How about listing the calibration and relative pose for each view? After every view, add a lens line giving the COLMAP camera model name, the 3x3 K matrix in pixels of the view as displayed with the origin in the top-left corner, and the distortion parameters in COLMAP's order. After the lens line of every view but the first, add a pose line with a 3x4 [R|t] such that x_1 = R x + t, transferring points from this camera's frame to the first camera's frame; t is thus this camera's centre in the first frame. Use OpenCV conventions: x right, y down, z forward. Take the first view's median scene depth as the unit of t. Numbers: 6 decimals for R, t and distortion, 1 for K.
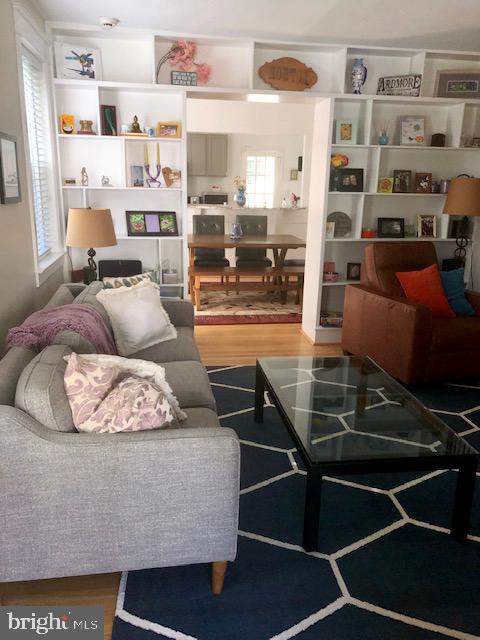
lens RADIAL K [[523.9, 0, 234.4], [0, 523.9, 322.7], [0, 0, 1]] dist [0.008105, 0.005299]
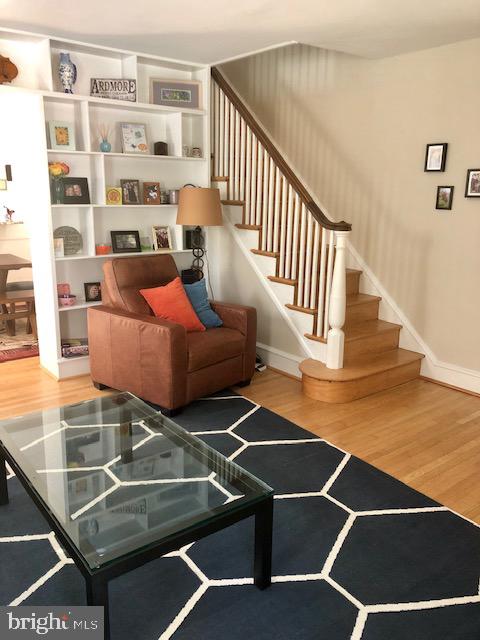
lens RADIAL K [[523.9, 0, 234.4], [0, 523.9, 322.7], [0, 0, 1]] dist [0.008105, 0.005299]
pose [[0.871196, -0.127500, 0.474090, 0.007769], [0.136762, 0.990489, 0.015063, -0.027360], [-0.471502, 0.051715, 0.880347, 0.104386]]
